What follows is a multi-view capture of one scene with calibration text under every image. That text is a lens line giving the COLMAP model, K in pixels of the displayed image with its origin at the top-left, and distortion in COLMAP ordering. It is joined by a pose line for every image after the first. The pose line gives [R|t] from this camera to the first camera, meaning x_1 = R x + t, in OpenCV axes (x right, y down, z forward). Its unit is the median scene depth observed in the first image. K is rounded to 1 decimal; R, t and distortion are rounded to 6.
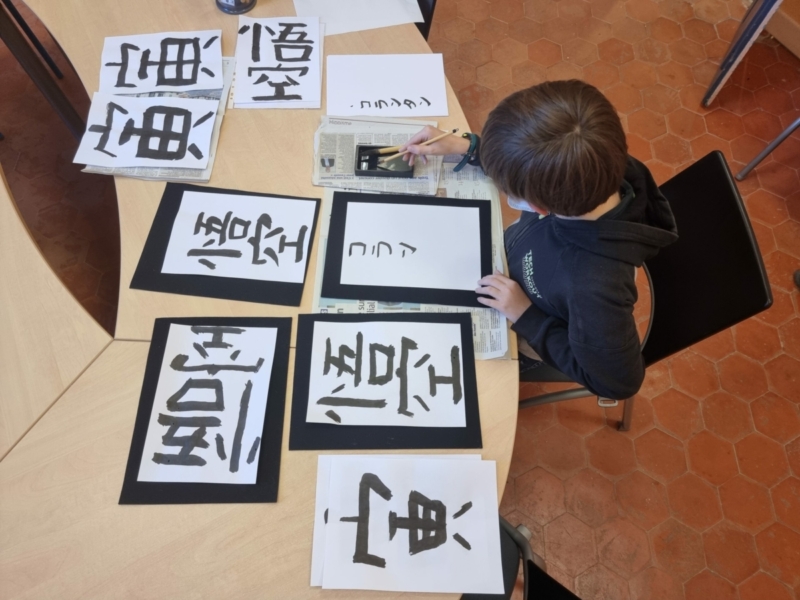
lens RADIAL K [[556.5, 0, 400.0], [0, 556.5, 300.0], [0, 0, 1]] dist [0.088226, -0.085905]
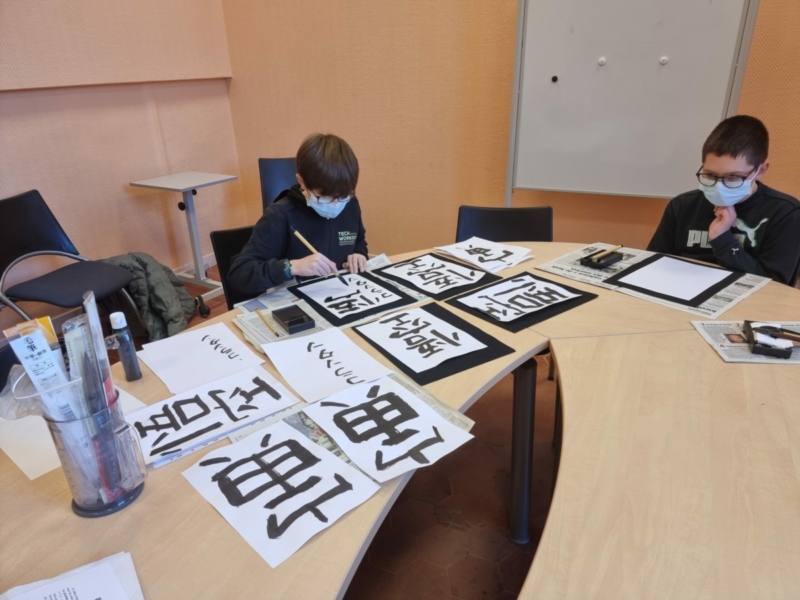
lens RADIAL K [[556.5, 0, 400.0], [0, 556.5, 300.0], [0, 0, 1]] dist [0.088226, -0.085905]
pose [[-0.595140, -0.310766, 0.741103, -1.147732], [0.740812, 0.145259, 0.655818, -0.959550], [-0.311458, 0.939321, 0.143769, 0.800749]]
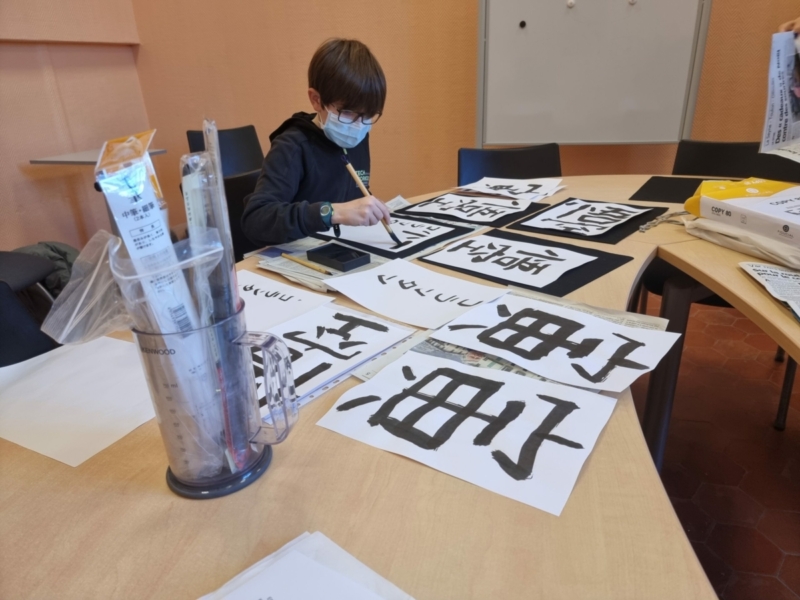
lens RADIAL K [[556.5, 0, 400.0], [0, 556.5, 300.0], [0, 0, 1]] dist [0.088226, -0.085905]
pose [[-0.747365, -0.234484, 0.621661, -0.791597], [0.618021, 0.098150, 0.780011, -1.013987], [-0.243916, 0.967152, 0.071562, 1.087144]]
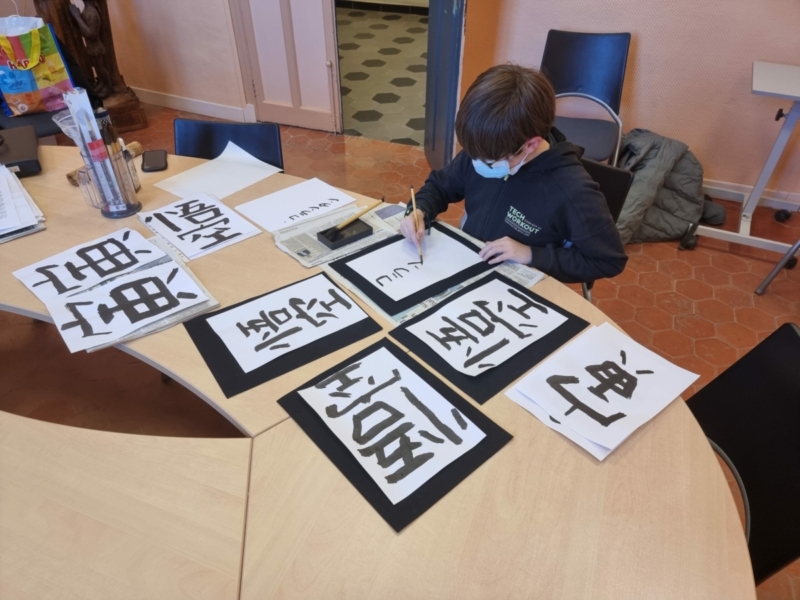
lens RADIAL K [[556.5, 0, 400.0], [0, 556.5, 300.0], [0, 0, 1]] dist [0.088226, -0.085905]
pose [[0.758688, -0.417303, 0.500250, -0.651226], [0.594788, 0.756965, -0.270614, 0.271726], [-0.265744, 0.502854, 0.822507, 0.084309]]
